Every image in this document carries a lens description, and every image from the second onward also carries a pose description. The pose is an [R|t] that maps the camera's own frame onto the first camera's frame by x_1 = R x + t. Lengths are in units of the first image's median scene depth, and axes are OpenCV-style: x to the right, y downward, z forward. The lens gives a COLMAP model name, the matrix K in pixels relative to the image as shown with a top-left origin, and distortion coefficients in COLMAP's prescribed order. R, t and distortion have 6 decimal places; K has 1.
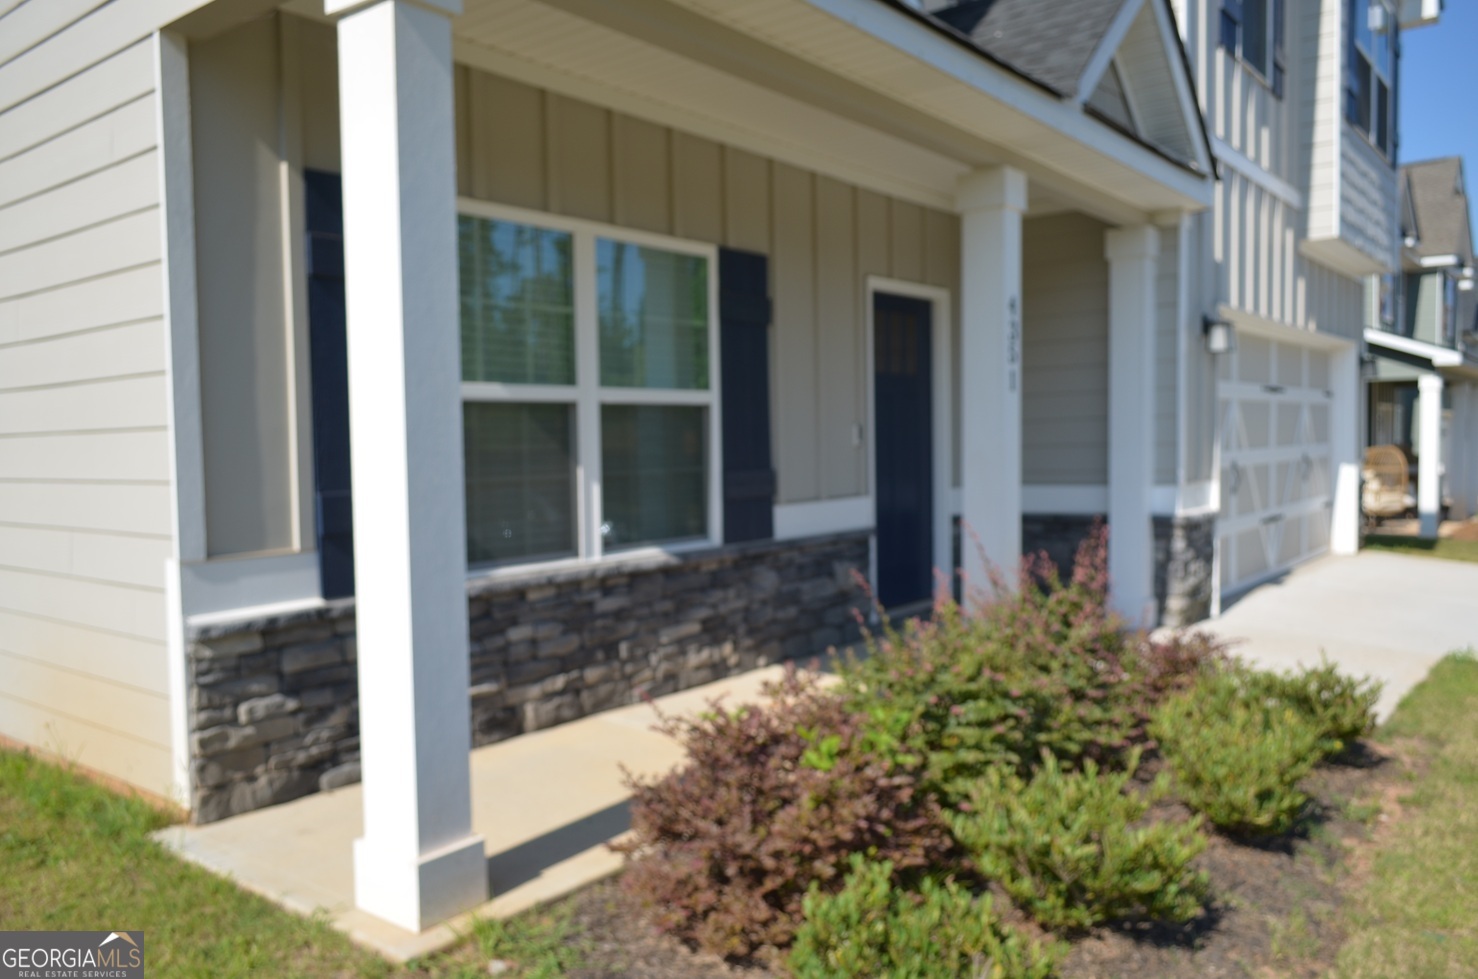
lens RADIAL K [[1152.4, 0, 729.7], [0, 1152.4, 487.6], [0, 0, 1]] dist [0.000928, 0.000486]
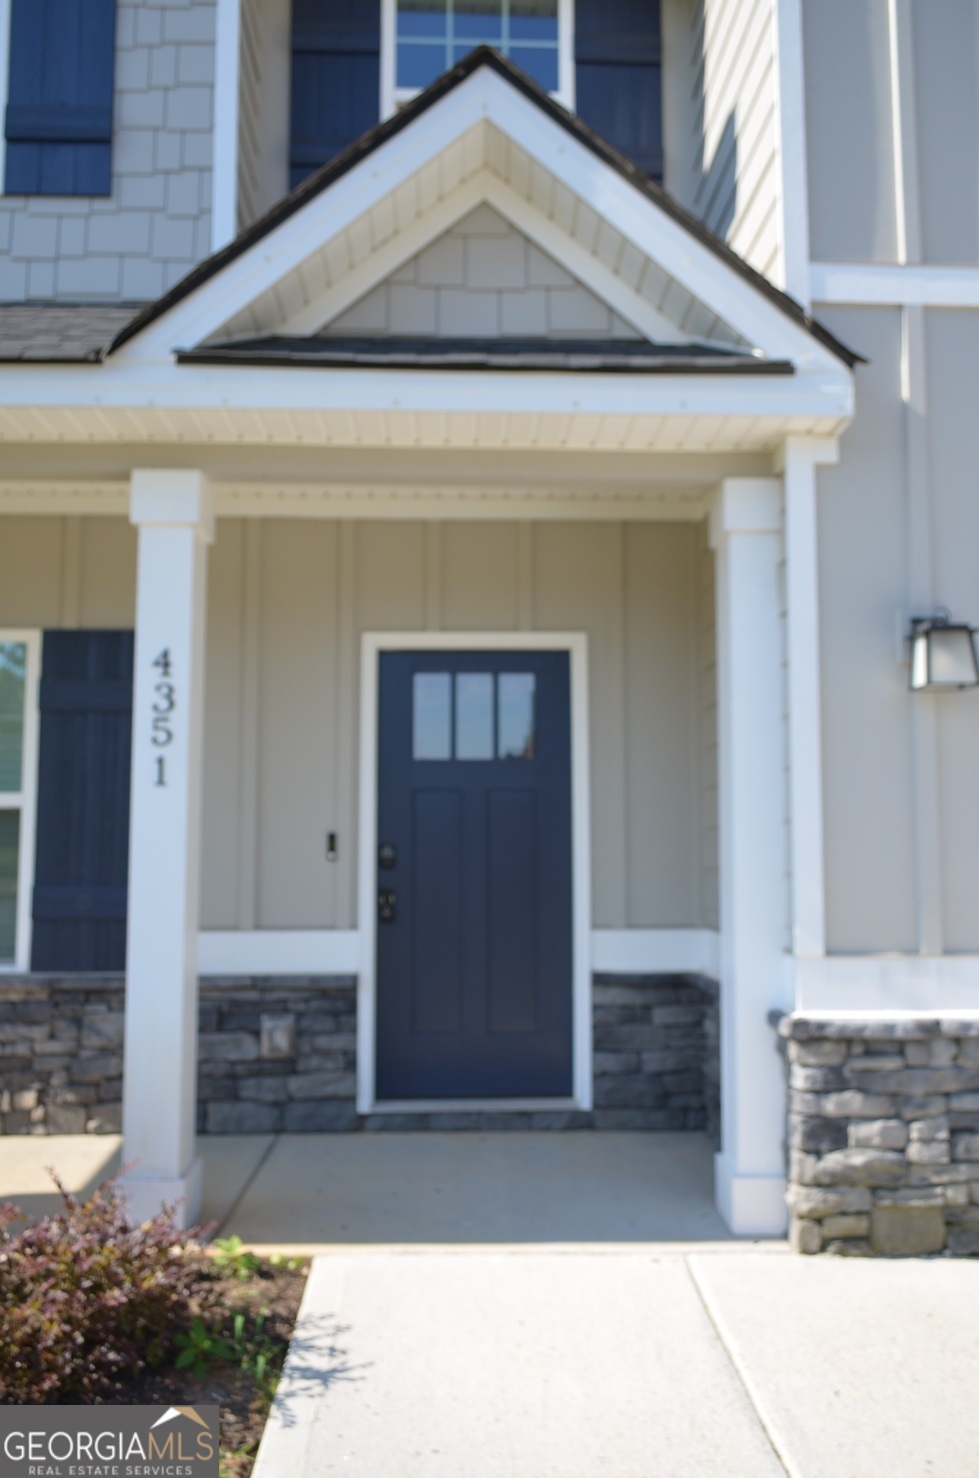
lens RADIAL K [[1152.4, 0, 486.1], [0, 1152.4, 740.2], [0, 0, 1]] dist [0.000928, 0.000486]
pose [[0.645532, -0.066432, -0.760839, 0.865836], [-0.047595, 0.990774, -0.126891, -0.027619], [0.762249, 0.118125, 0.636414, 0.689693]]
